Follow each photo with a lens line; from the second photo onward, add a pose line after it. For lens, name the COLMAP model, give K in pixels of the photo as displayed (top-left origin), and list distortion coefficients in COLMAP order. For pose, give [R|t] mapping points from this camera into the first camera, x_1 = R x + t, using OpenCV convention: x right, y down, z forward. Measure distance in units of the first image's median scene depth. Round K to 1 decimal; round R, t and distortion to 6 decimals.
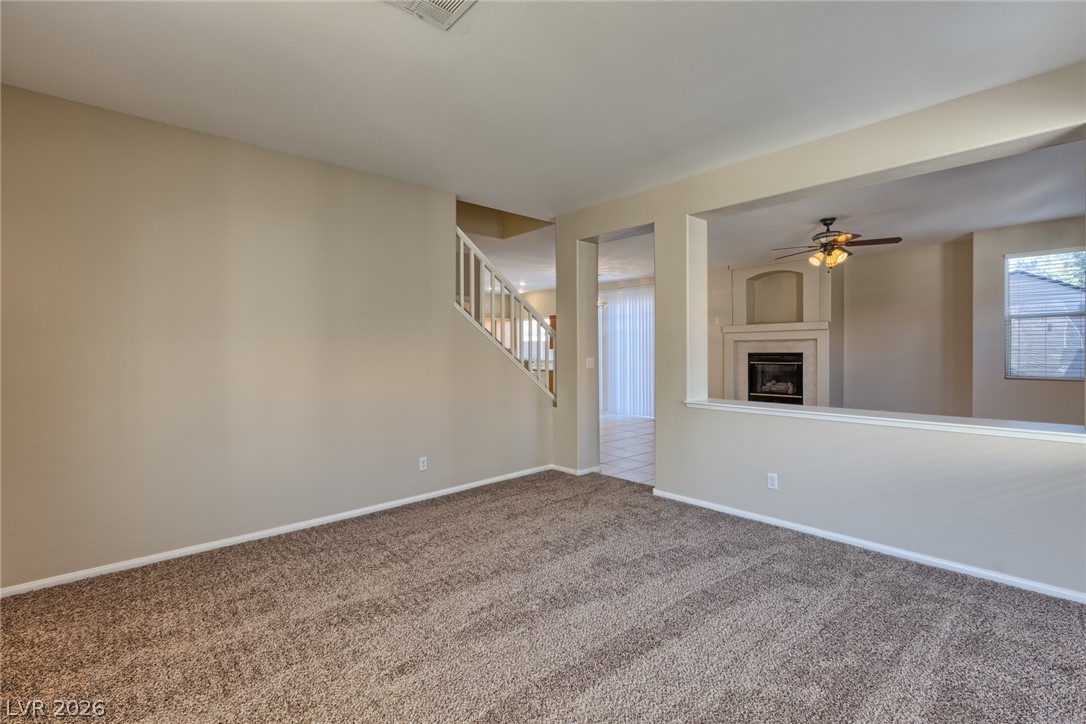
lens RADIAL K [[487.8, 0, 539.8], [0, 487.8, 349.6], [0, 0, 1]] dist [0.003523, 0.000396]
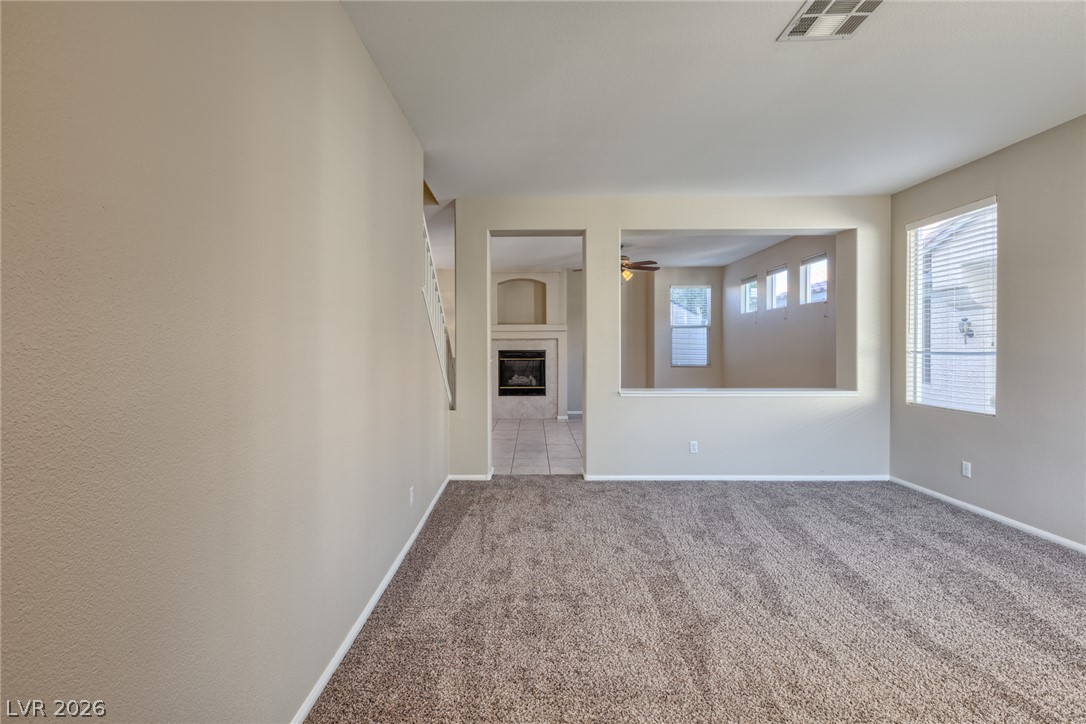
lens RADIAL K [[523.3, 0, 486.8], [0, 523.3, 357.4], [0, 0, 1]] dist [0.000512, 0.000064]
pose [[0.685345, -0.007898, 0.728175, -0.621961], [-0.003885, 0.999887, 0.014502, 0.007754], [-0.728208, -0.012768, 0.685238, 0.305163]]
